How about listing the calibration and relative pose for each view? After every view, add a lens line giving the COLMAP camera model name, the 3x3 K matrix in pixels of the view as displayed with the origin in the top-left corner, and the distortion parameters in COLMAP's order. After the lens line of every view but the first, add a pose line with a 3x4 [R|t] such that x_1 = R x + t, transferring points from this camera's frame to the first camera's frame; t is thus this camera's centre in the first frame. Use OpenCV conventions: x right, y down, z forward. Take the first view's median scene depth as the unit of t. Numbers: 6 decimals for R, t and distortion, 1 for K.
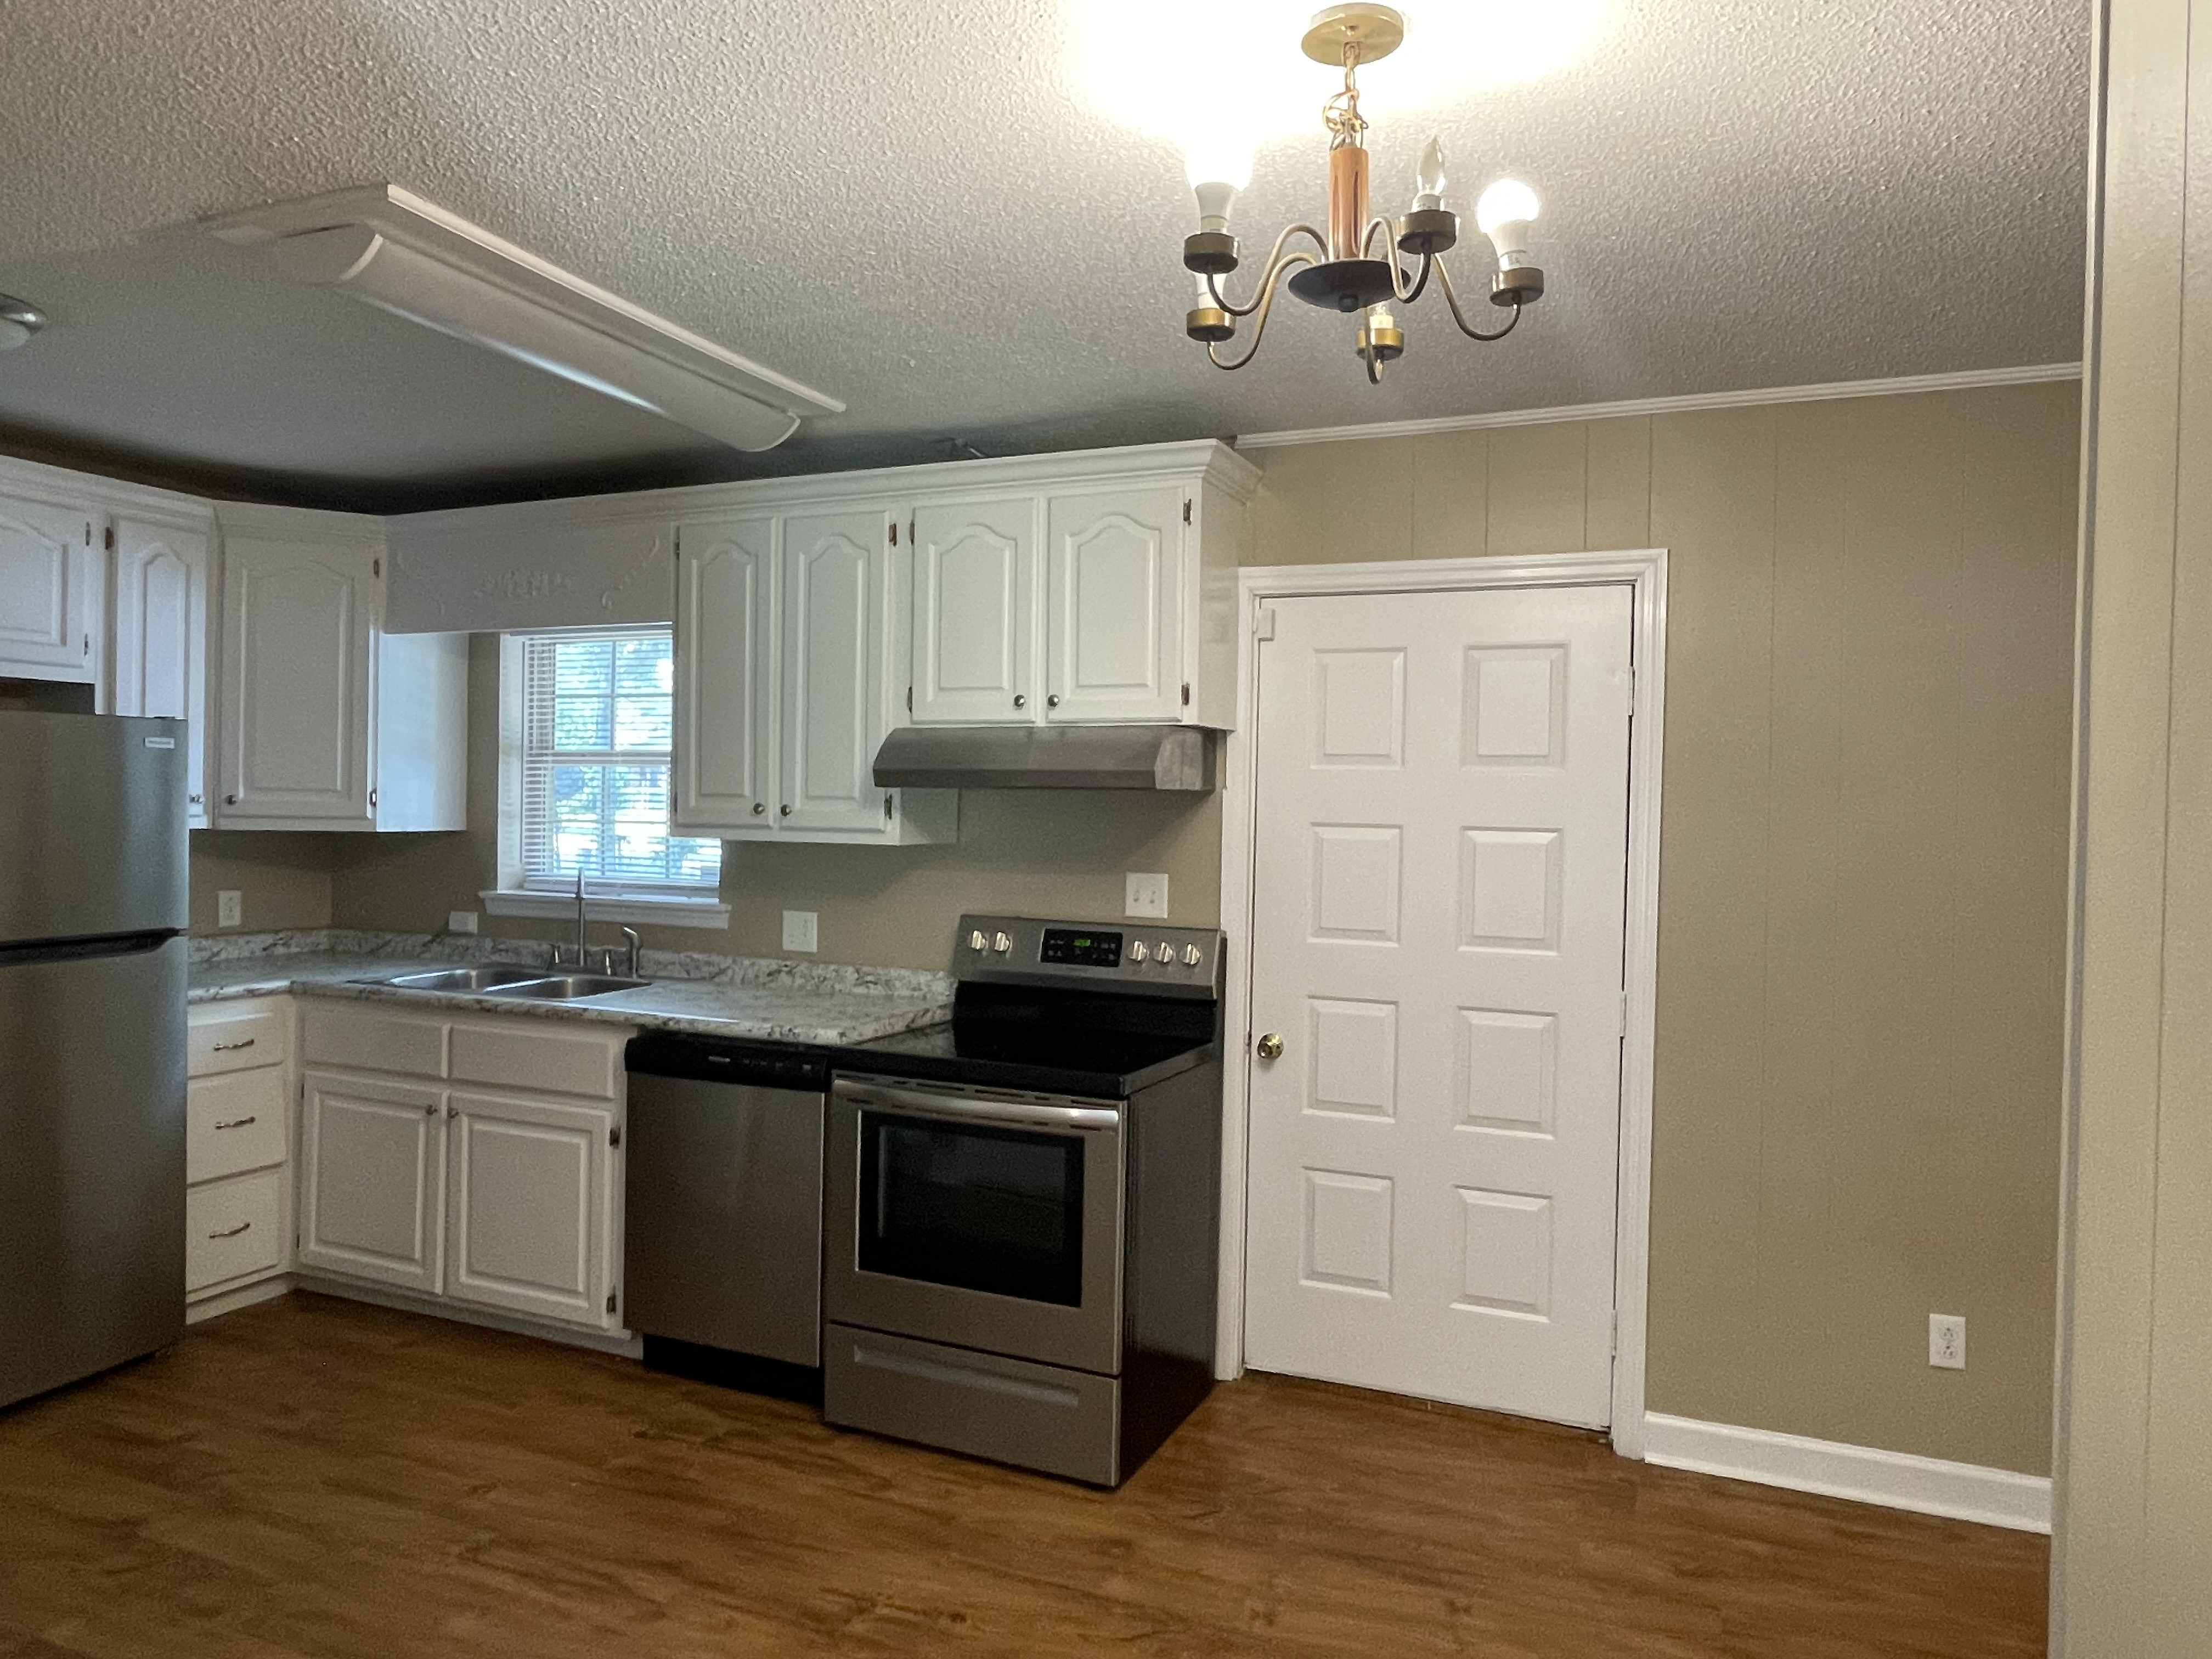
lens RADIAL K [[1418.9, 0, 1106.0], [0, 1418.9, 829.5], [0, 0, 1]] dist [0.002710, 0.001283]
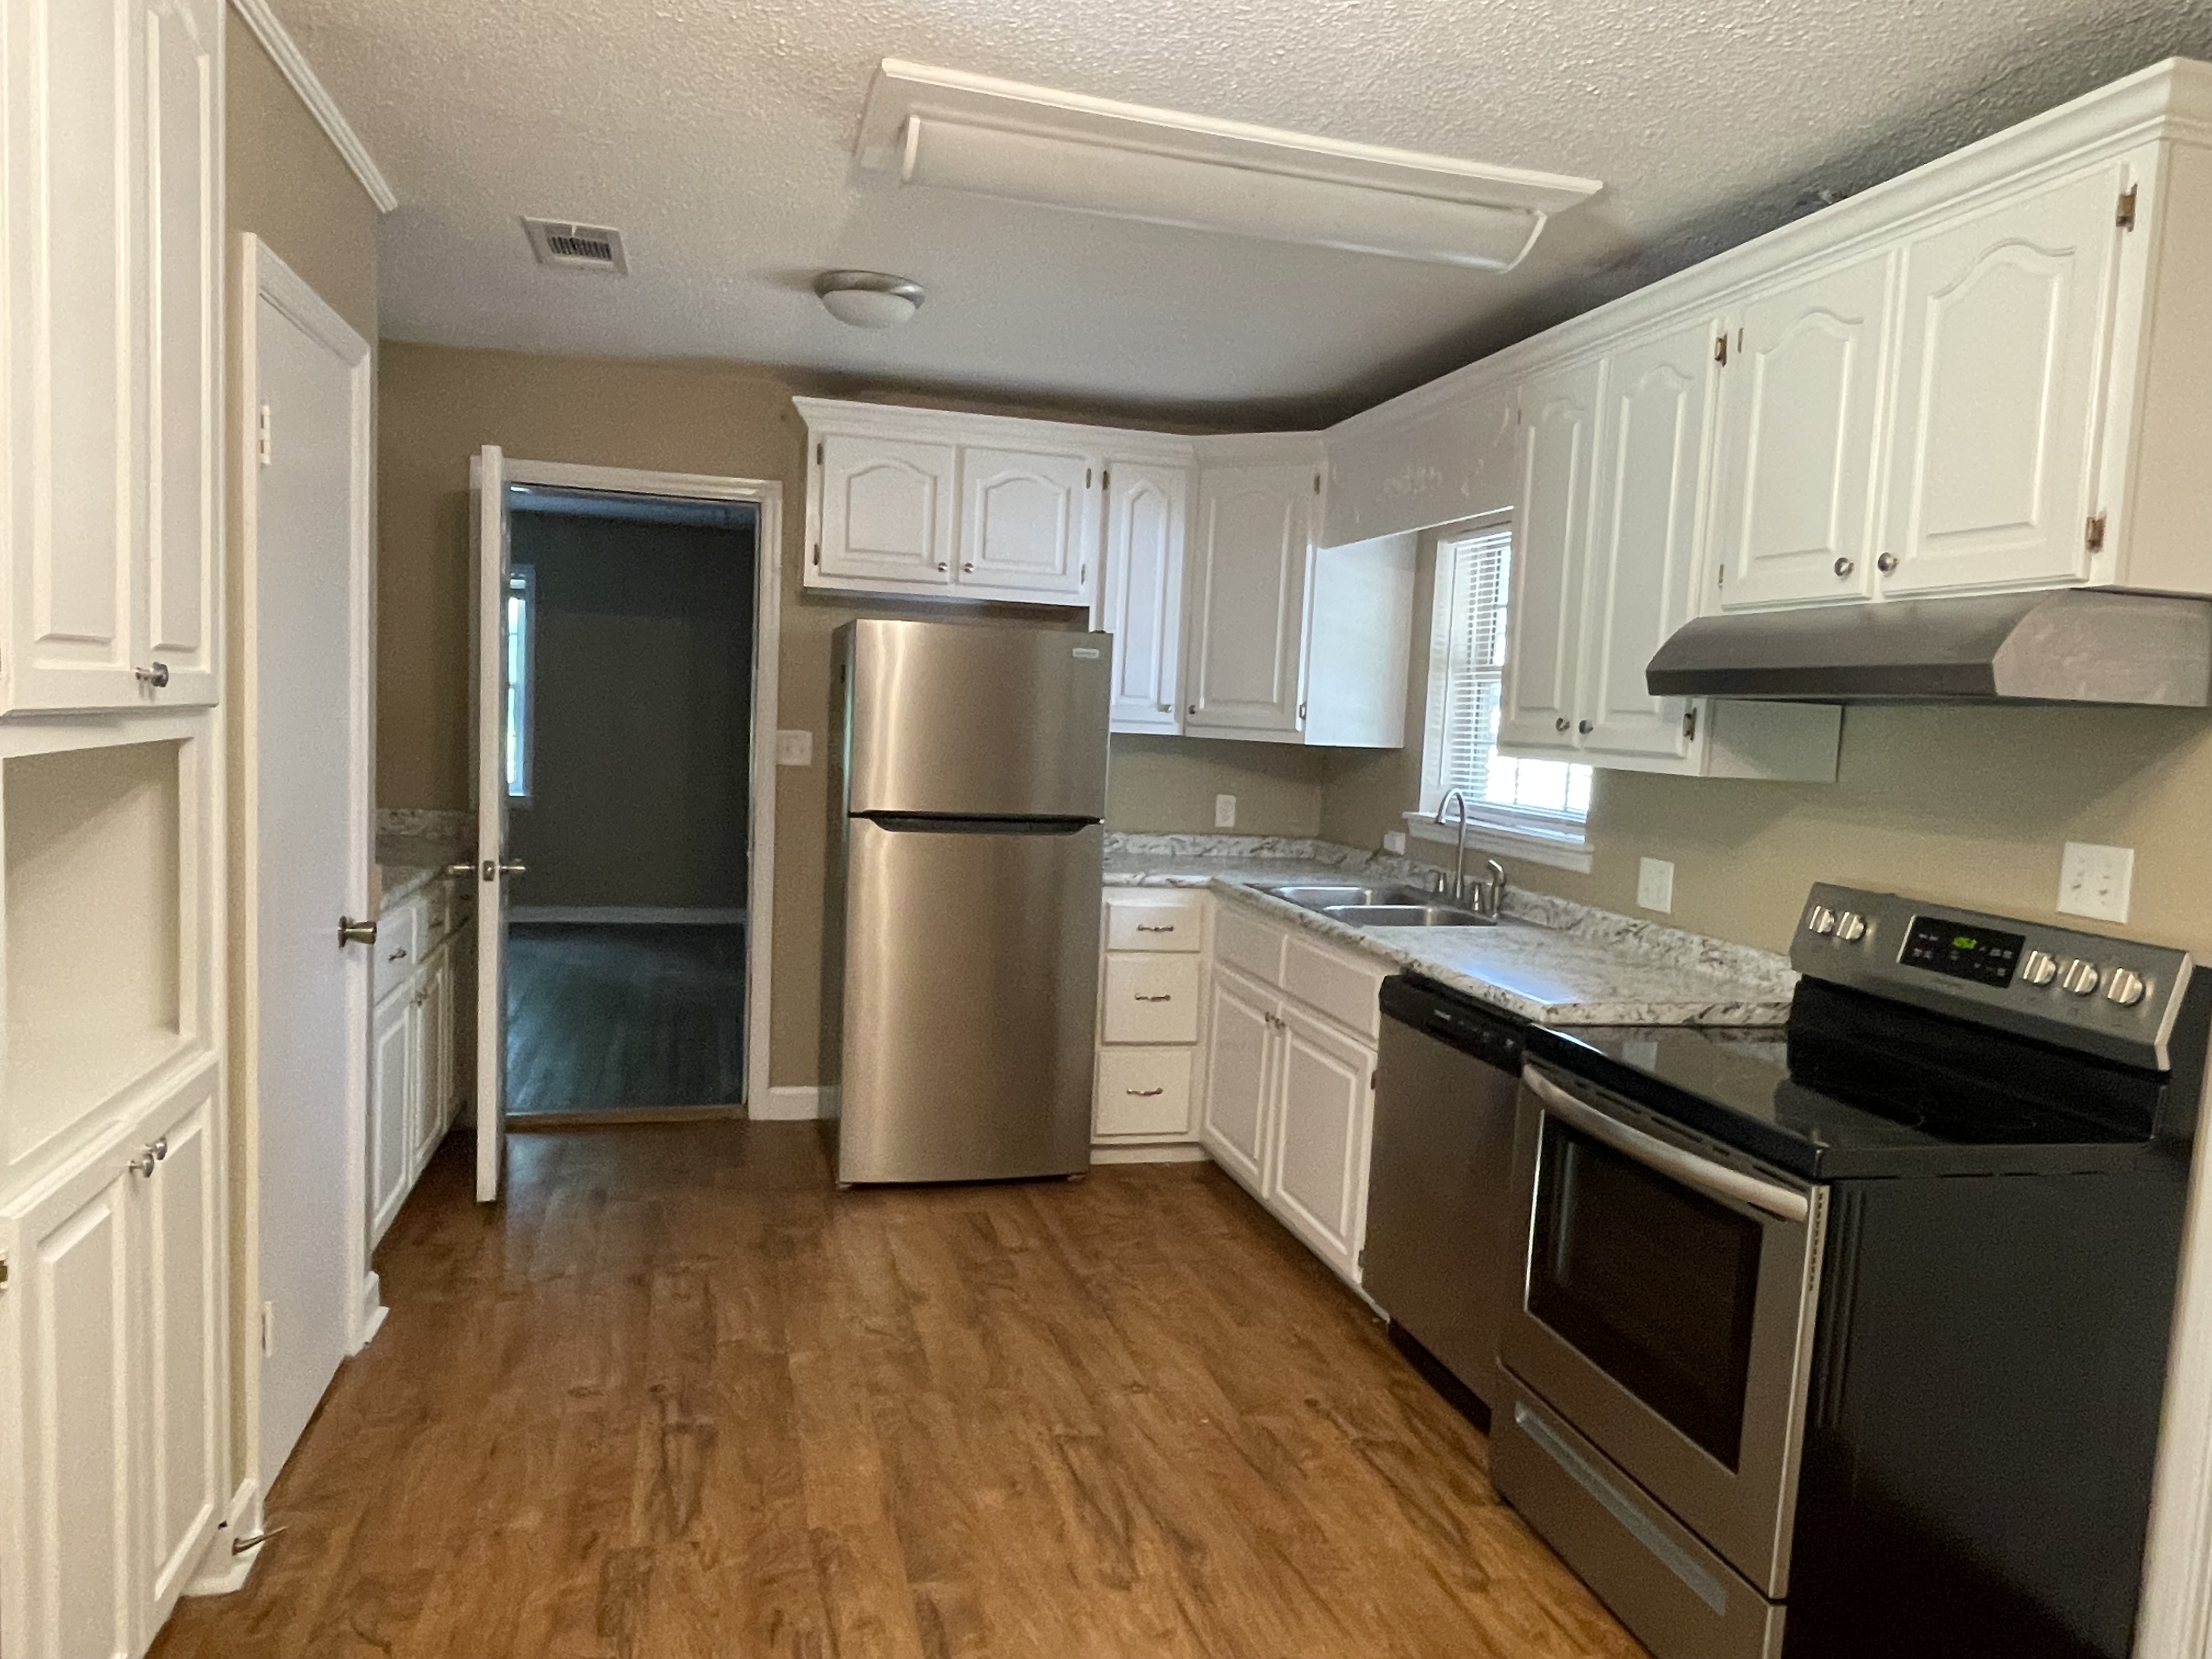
lens RADIAL K [[1428.8, 0, 1112.8], [0, 1428.8, 835.6], [0, 0, 1]] dist [0.003324, -0.000539]
pose [[0.615454, 0.082784, -0.783813, 0.248962], [-0.053581, 0.996563, 0.063182, 0.010892], [0.786350, 0.003112, 0.617774, 0.293659]]
